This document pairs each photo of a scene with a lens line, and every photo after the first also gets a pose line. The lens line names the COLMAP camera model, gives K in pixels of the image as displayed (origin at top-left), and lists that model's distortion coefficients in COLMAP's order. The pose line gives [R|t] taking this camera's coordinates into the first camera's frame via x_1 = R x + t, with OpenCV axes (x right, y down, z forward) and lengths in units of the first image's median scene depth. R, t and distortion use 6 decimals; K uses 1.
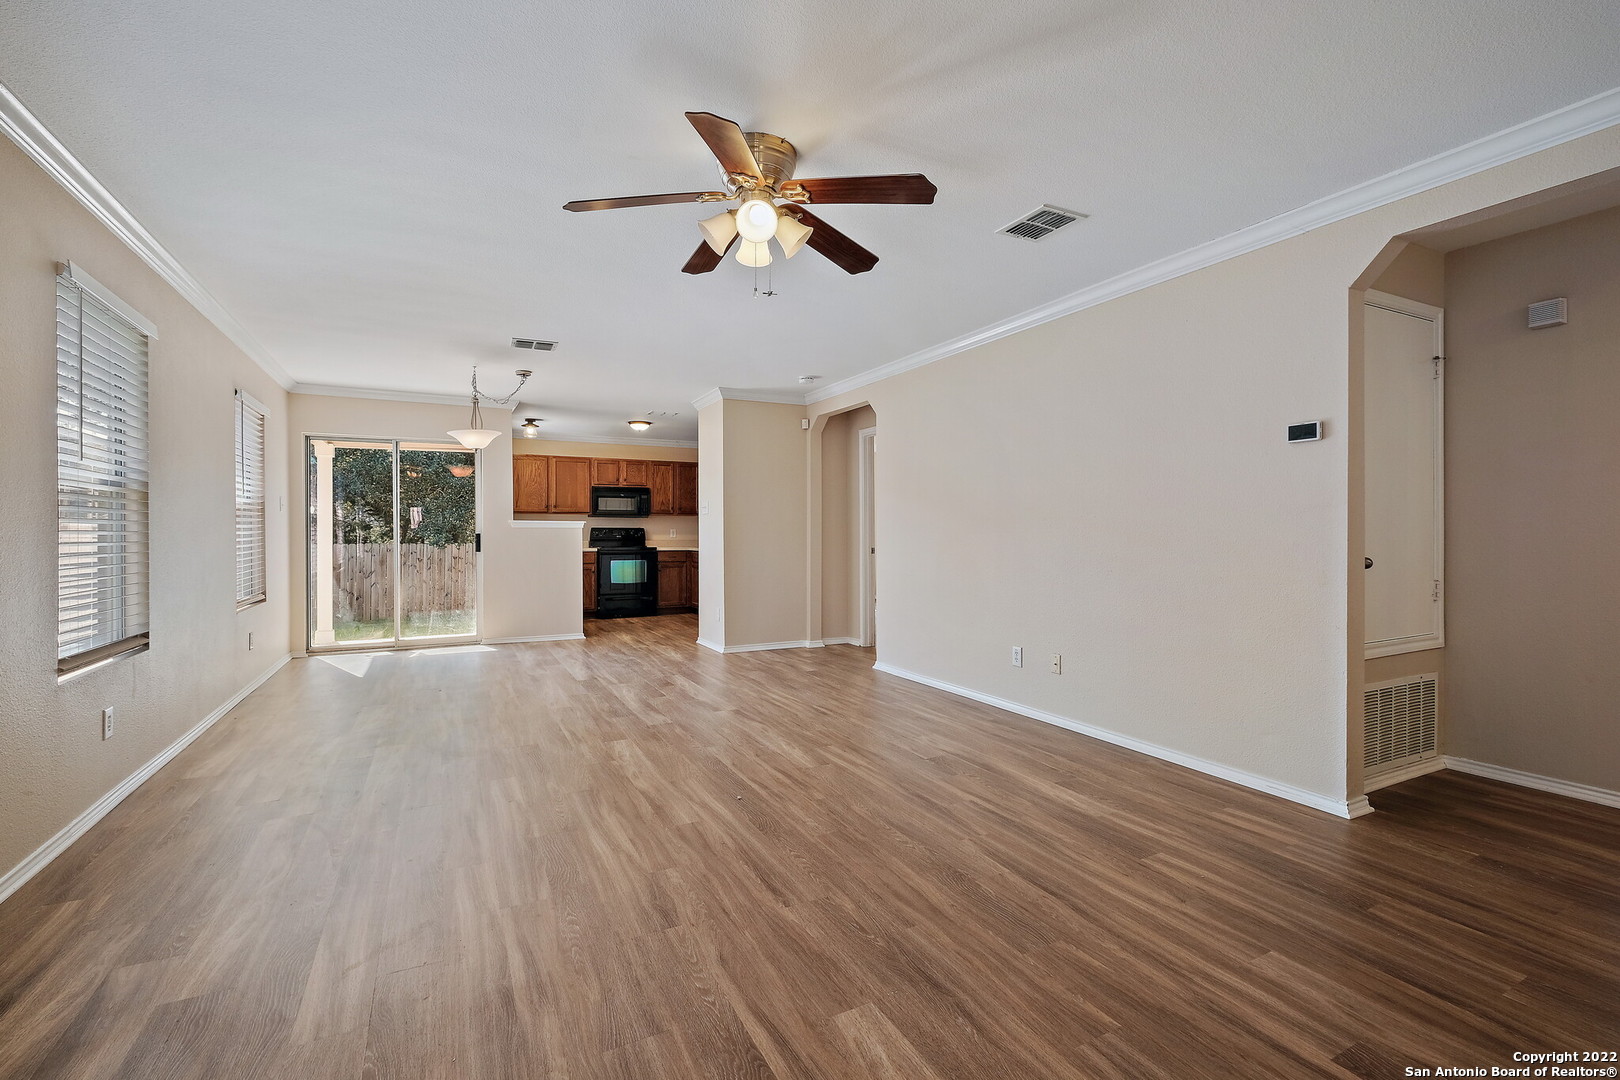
lens RADIAL K [[720.7, 0, 816.6], [0, 720.7, 536.3], [0, 0, 1]] dist [-0.001862, -0.000540]
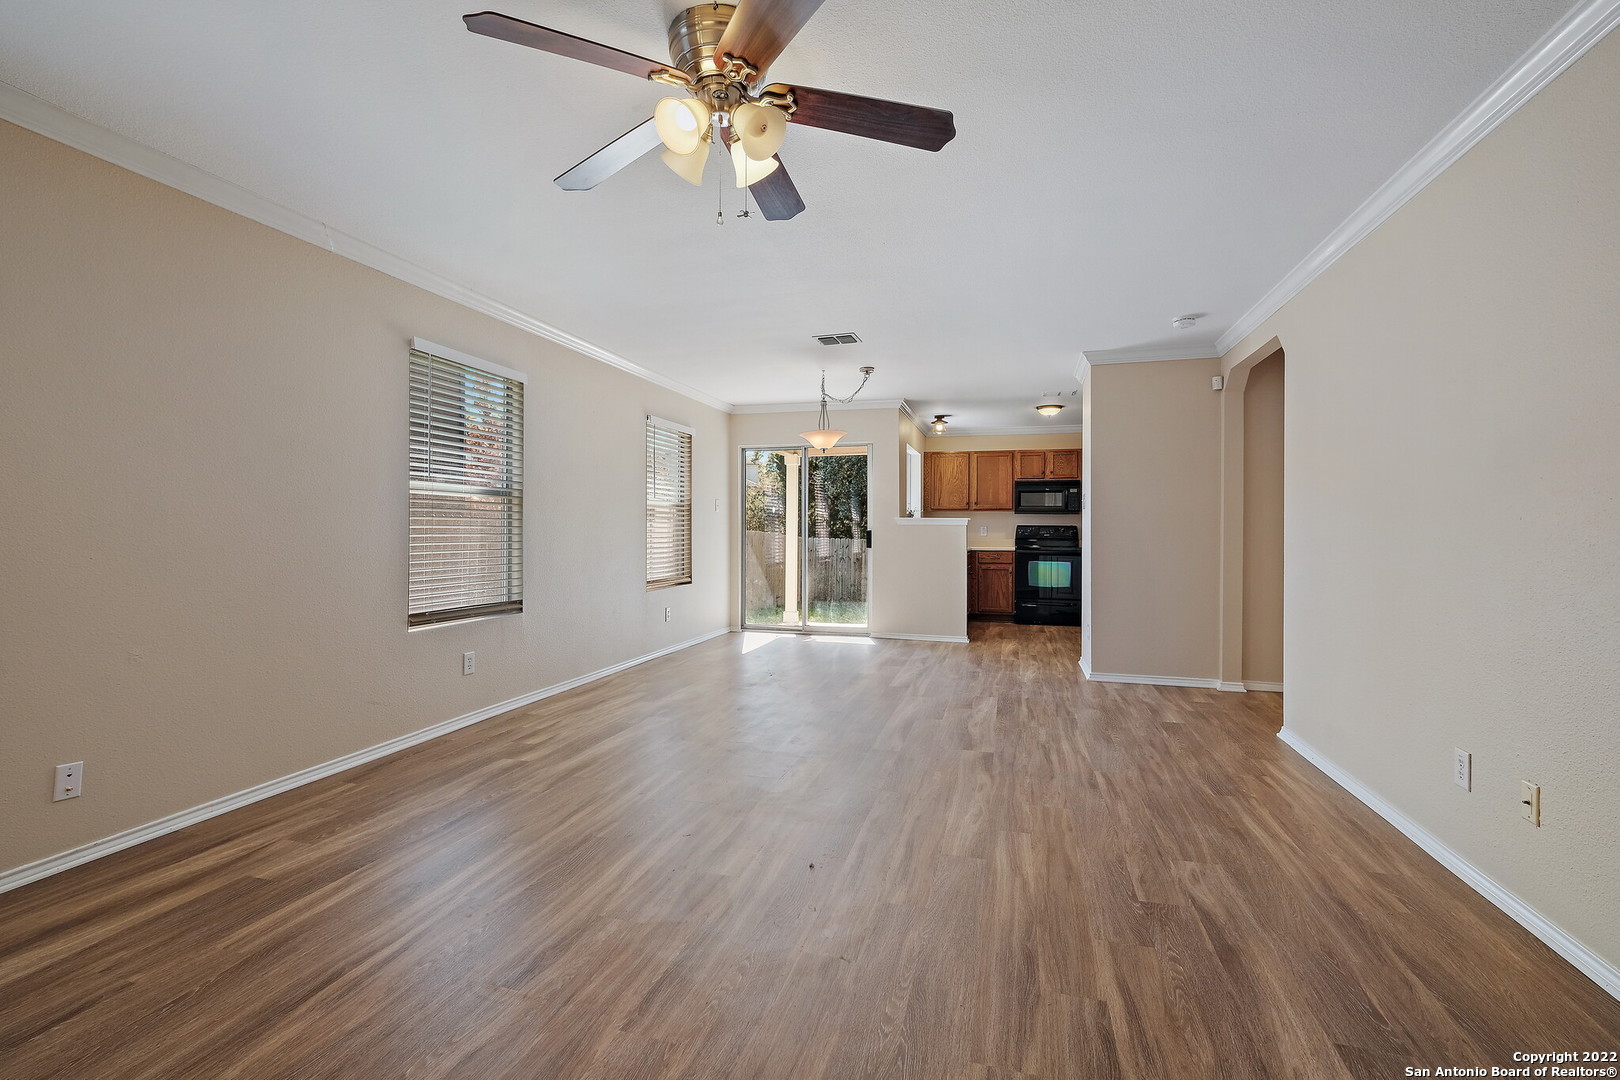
lens RADIAL K [[722.0, 0, 801.1], [0, 722.0, 534.3], [0, 0, 1]] dist [-0.001772, -0.000733]
pose [[0.720300, 0.009446, -0.693598, 0.233111], [-0.010158, 0.999944, 0.003069, -0.000642], [0.693588, 0.004835, 0.720355, 0.227862]]
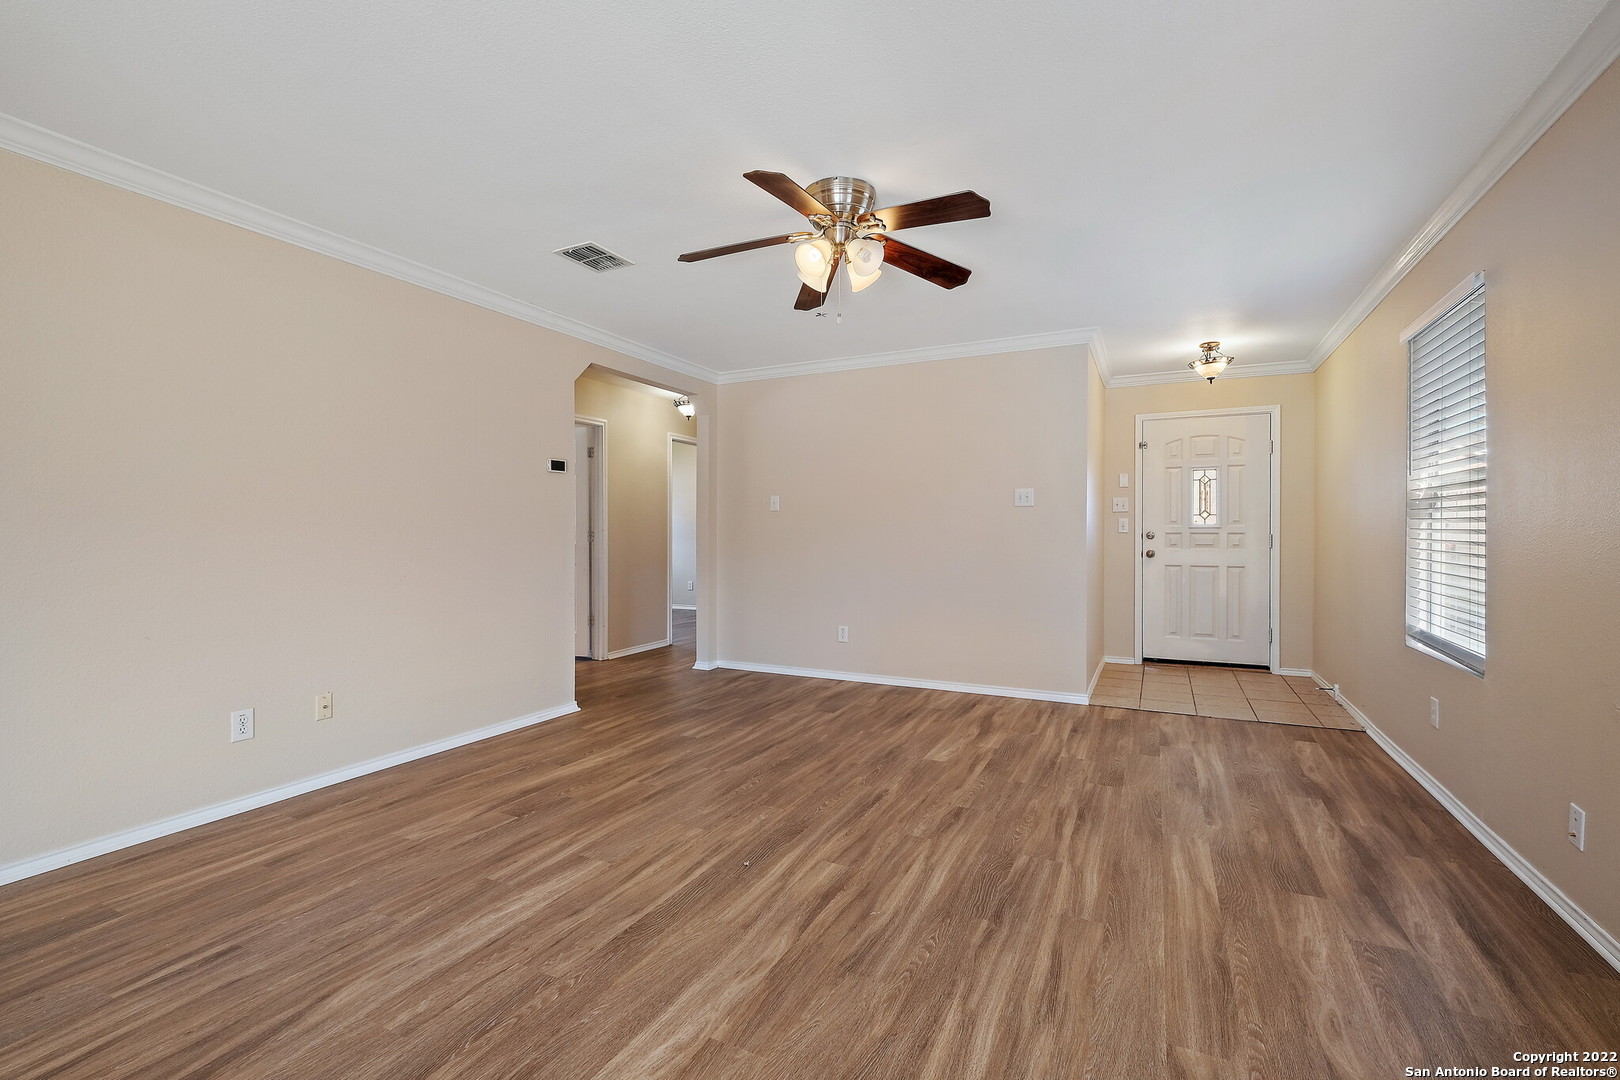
lens RADIAL K [[709.3, 0, 801.6], [0, 709.3, 533.2], [0, 0, 1]] dist [-0.003667, -0.000295]
pose [[-0.585713, 0.000681, 0.810518, -0.425388], [0.006729, 0.999969, 0.004022, -0.004672], [-0.810490, 0.007809, -0.585700, 0.764719]]
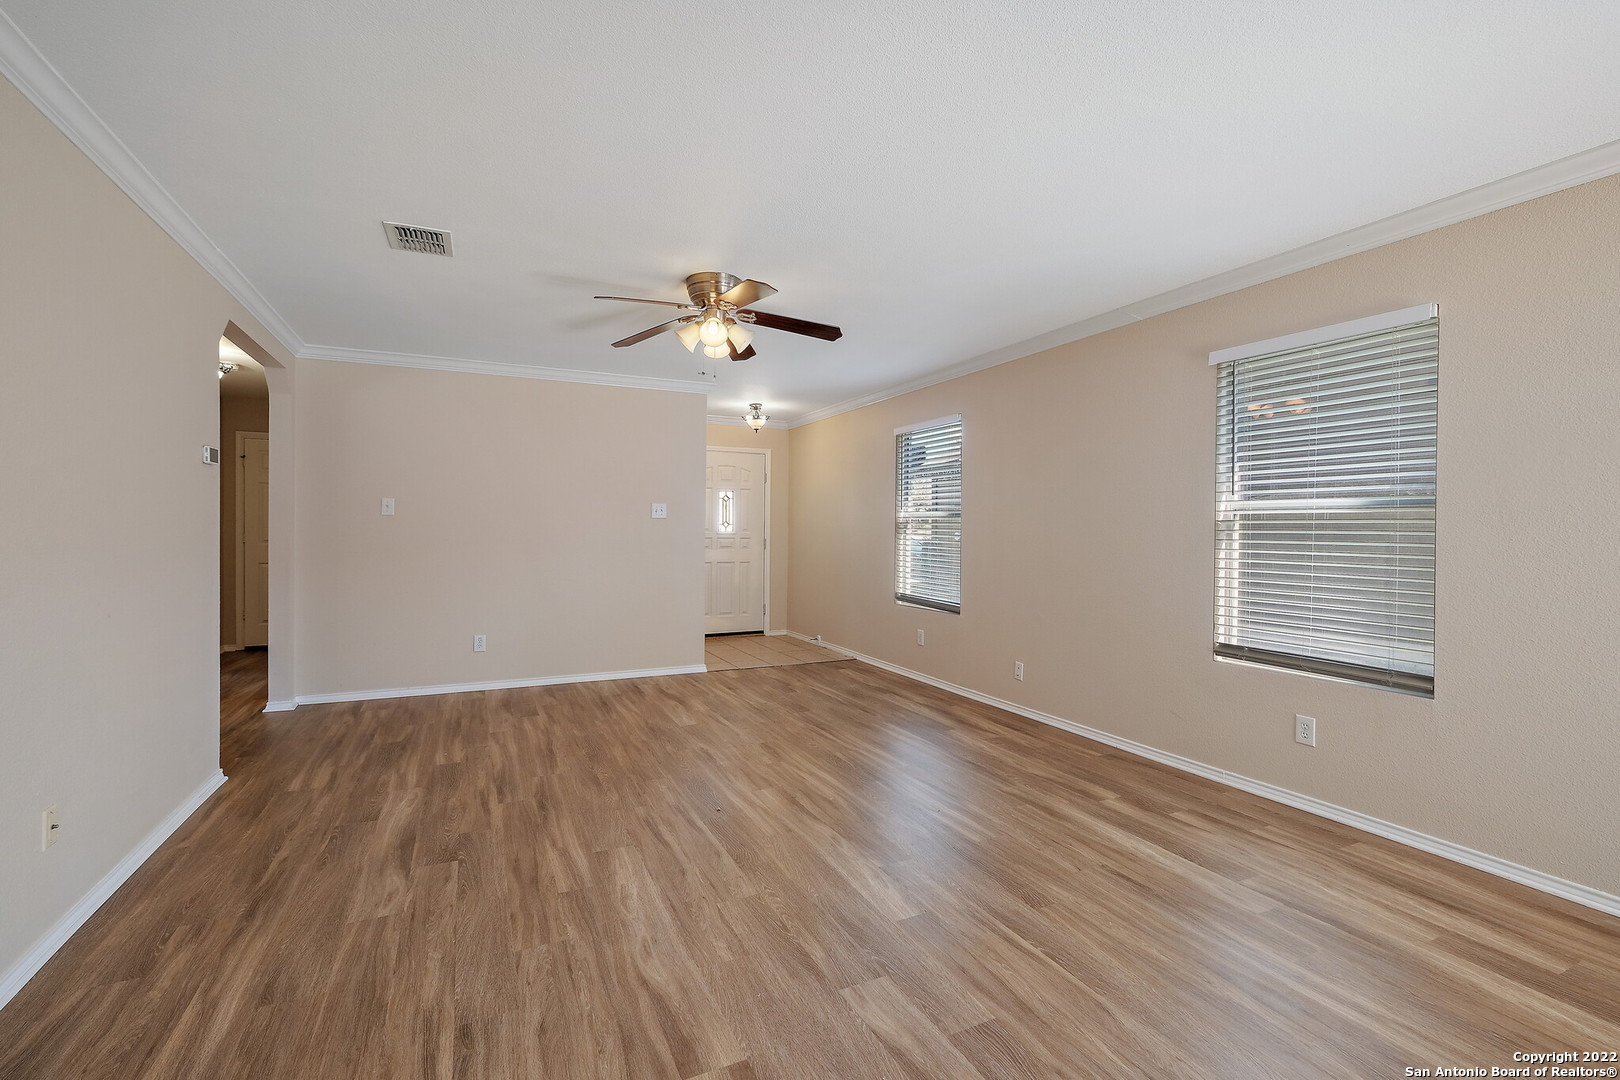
lens RADIAL K [[714.3, 0, 811.3], [0, 714.3, 533.0], [0, 0, 1]] dist [-0.001773, -0.000398]
pose [[-0.999353, -0.005193, 0.035587, -0.148227], [-0.004830, 0.999935, 0.010285, -0.022174], [-0.035638, 0.010107, -0.999314, 1.088134]]
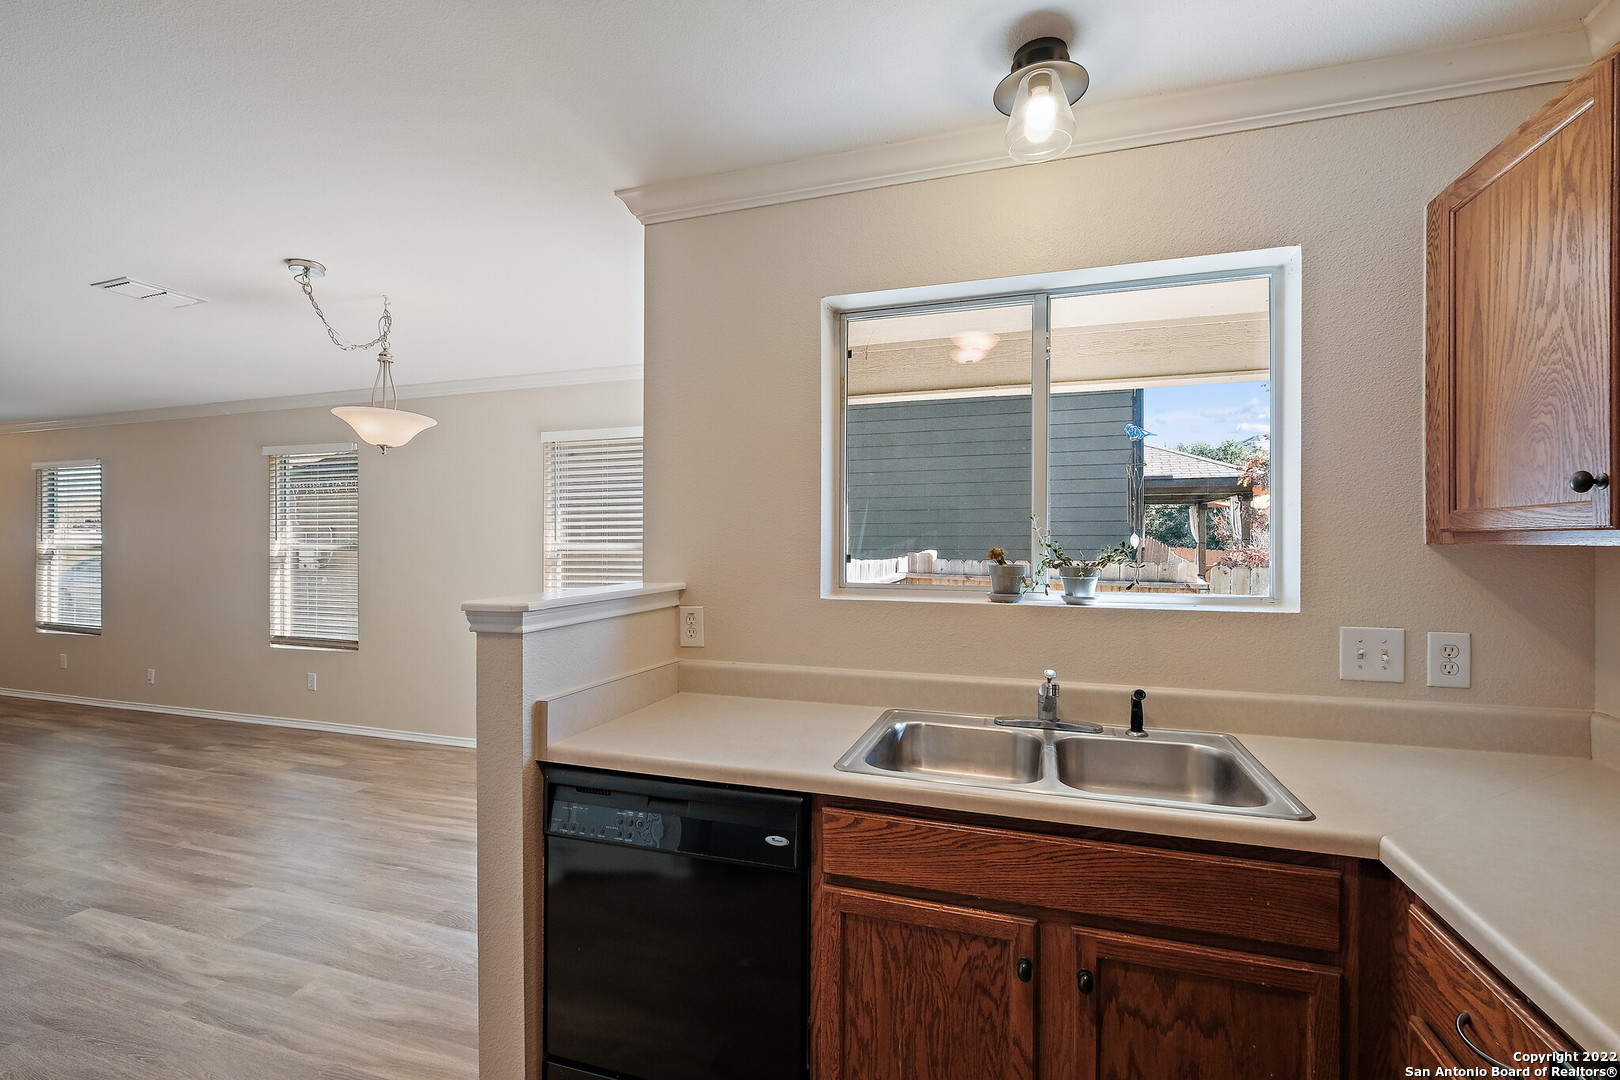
lens RADIAL K [[702.0, 0, 806.9], [0, 702.0, 545.6], [0, 0, 1]] dist [-0.002348, -0.000061]
pose [[-0.714913, 0.004227, -0.699201, -0.336103], [-0.002157, 0.999964, 0.008250, -0.052381], [0.699210, 0.007406, -0.714877, 1.630355]]
